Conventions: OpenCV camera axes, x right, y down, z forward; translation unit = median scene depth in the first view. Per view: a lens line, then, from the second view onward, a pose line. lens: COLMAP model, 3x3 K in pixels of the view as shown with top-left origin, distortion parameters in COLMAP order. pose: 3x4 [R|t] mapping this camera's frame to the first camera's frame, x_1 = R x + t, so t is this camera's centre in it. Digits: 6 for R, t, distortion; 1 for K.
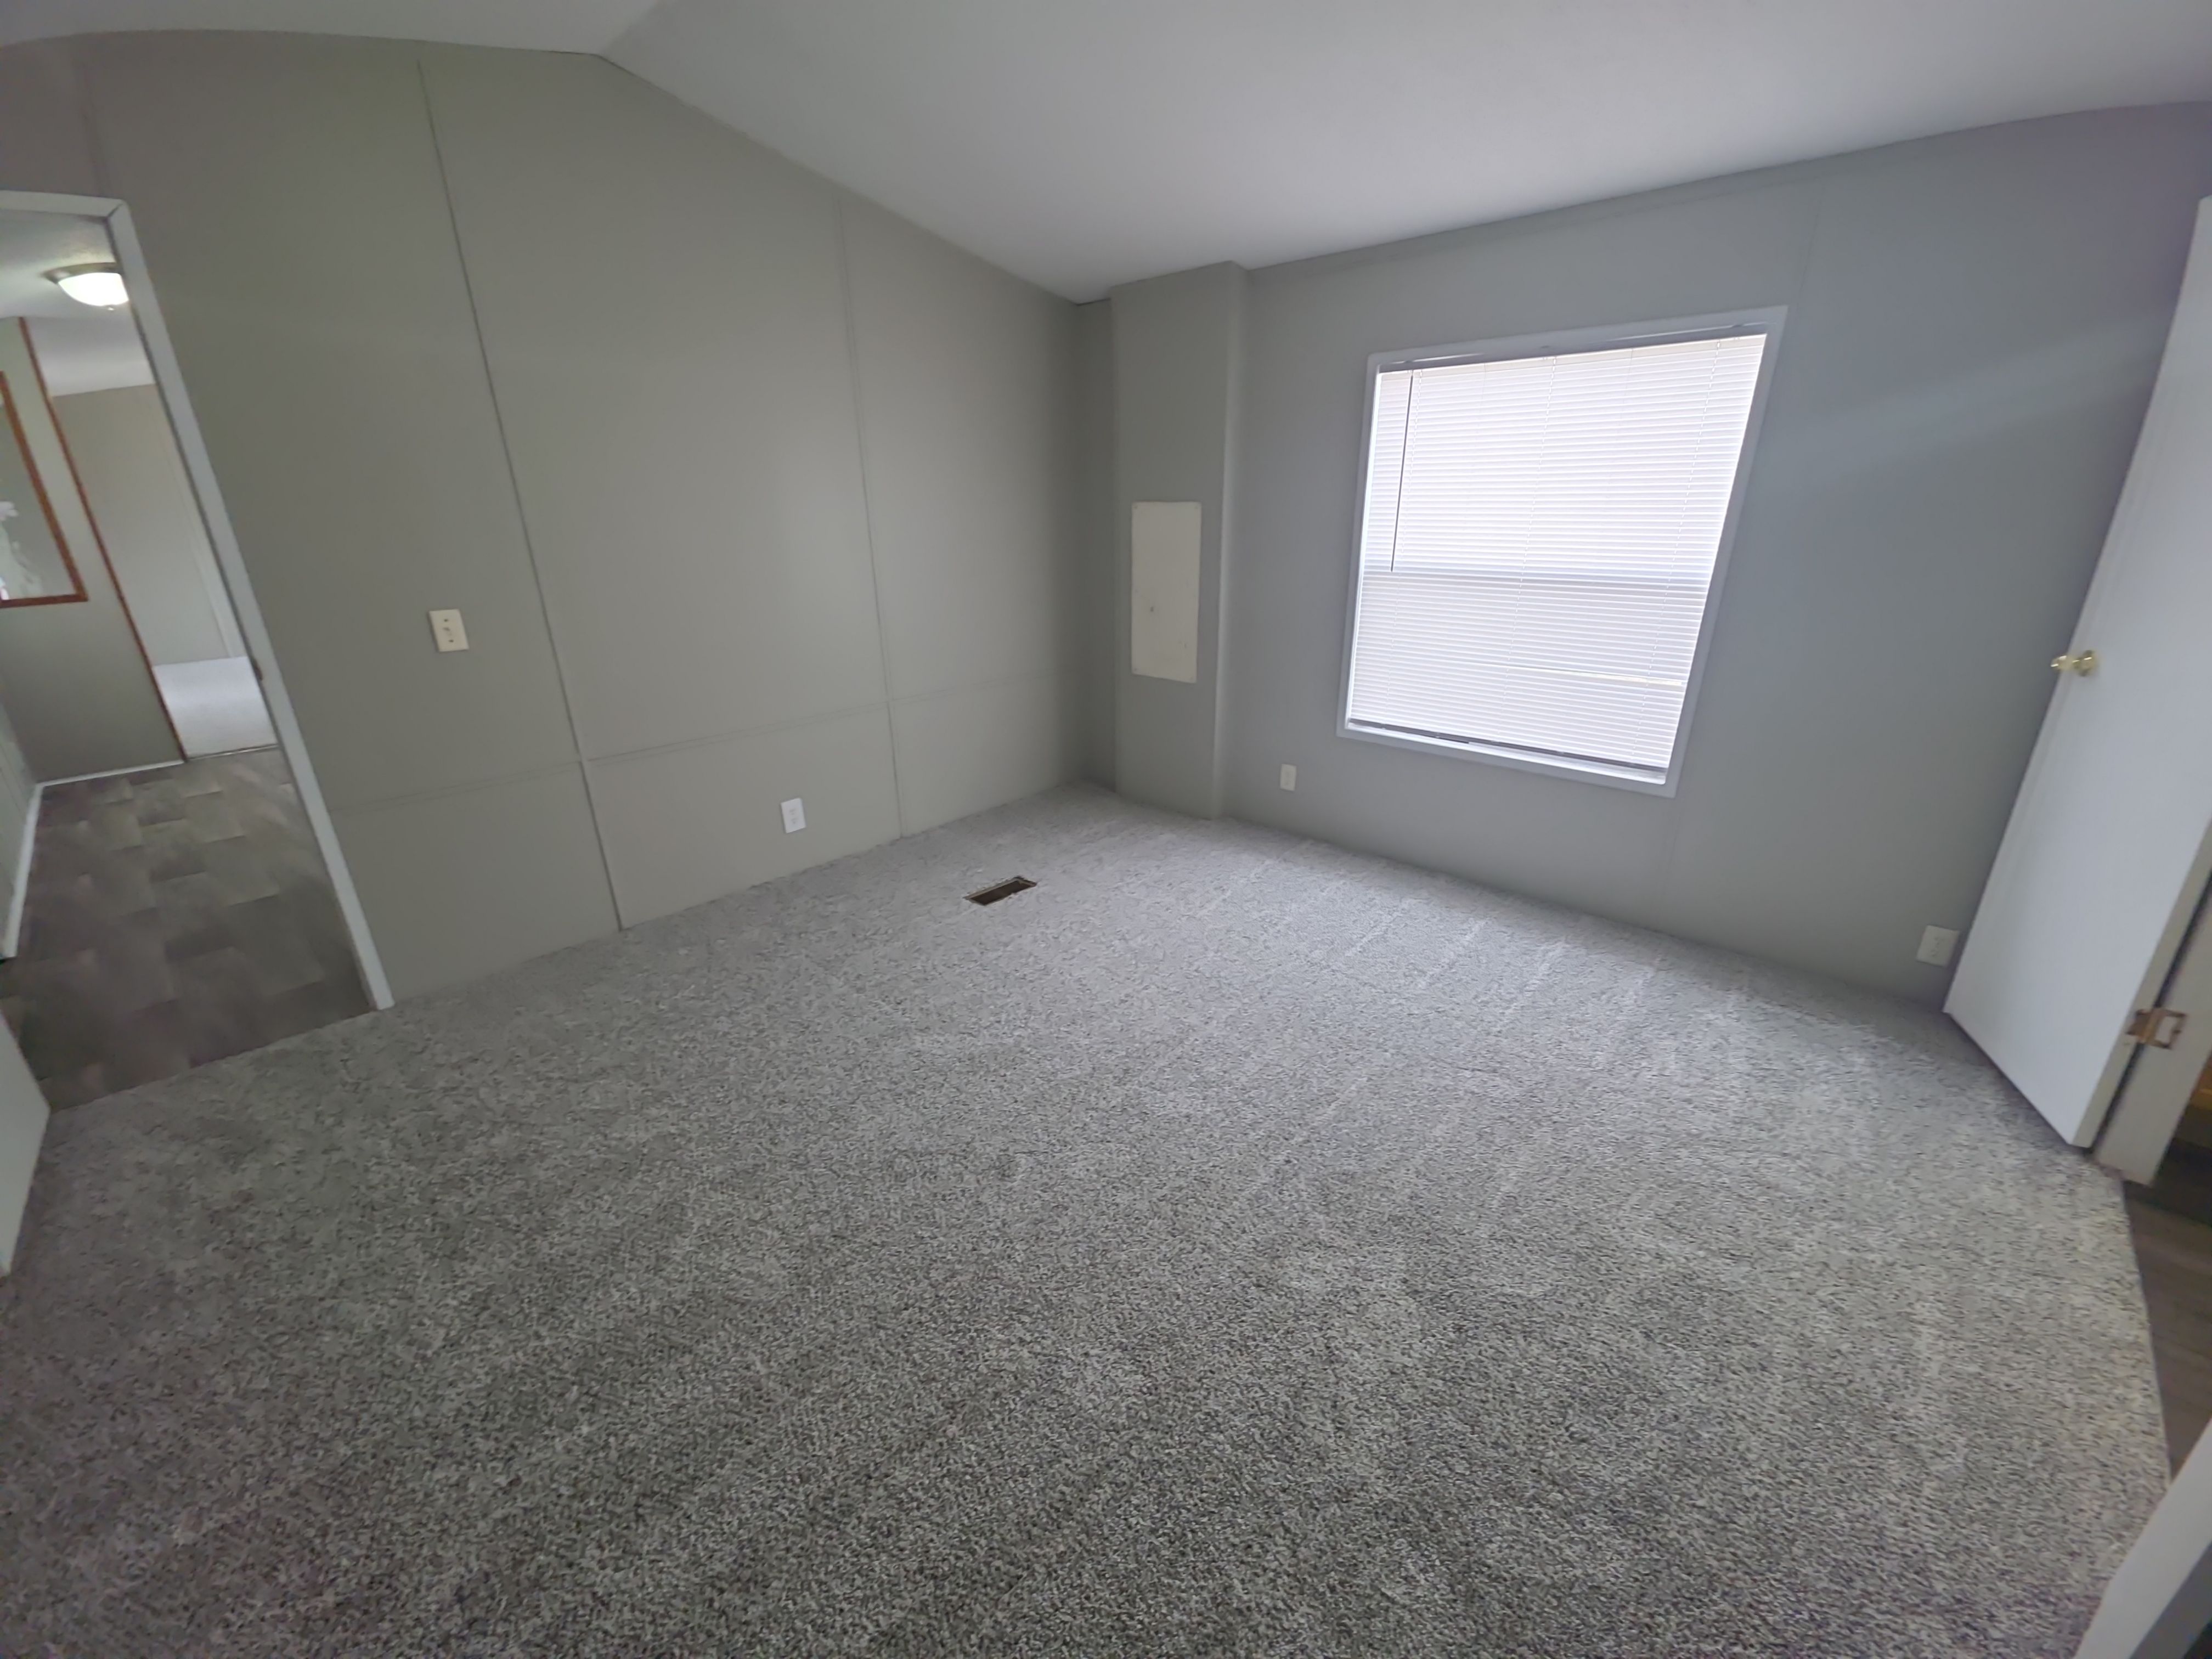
lens RADIAL K [[873.9, 0, 1102.9], [0, 873.9, 826.0], [0, 0, 1]] dist [0.016937, -0.009268]
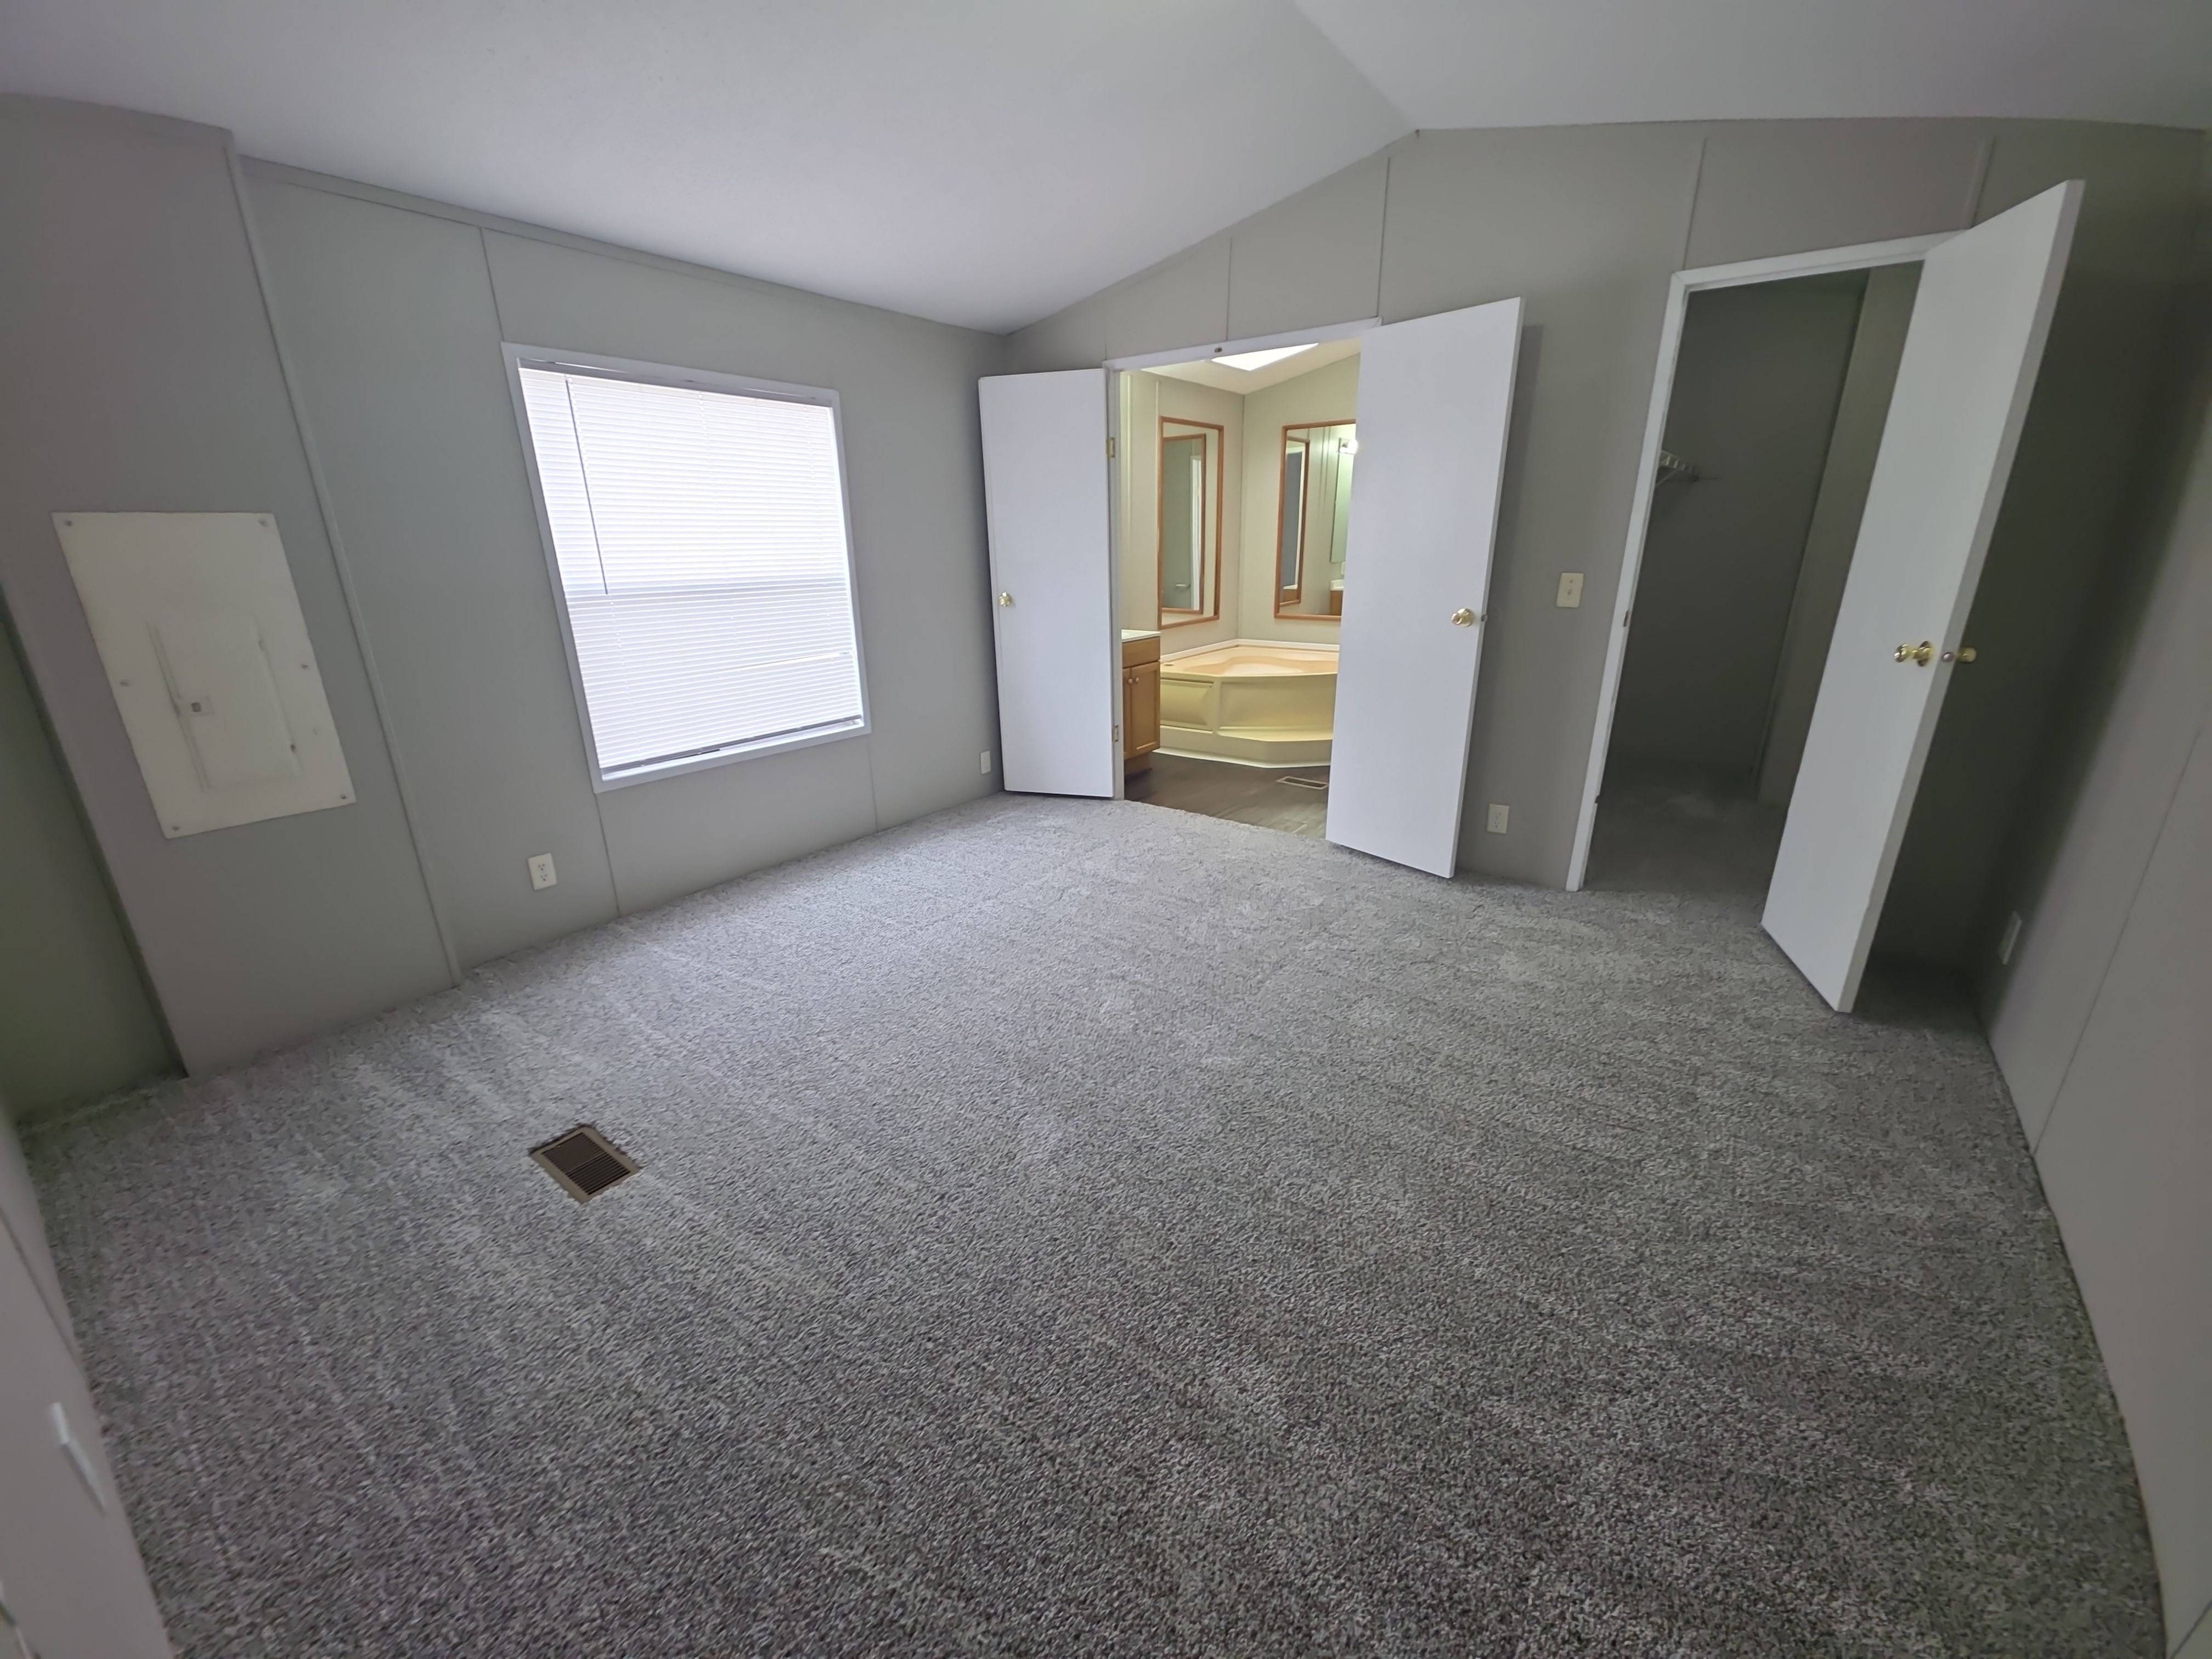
lens RADIAL K [[873.9, 0, 1102.9], [0, 873.9, 826.0], [0, 0, 1]] dist [0.016937, -0.009268]
pose [[-0.103294, -0.302767, 0.947451, -0.658626], [0.363243, 0.875271, 0.319303, -0.186857], [-0.925951, 0.377137, 0.019568, 0.604925]]
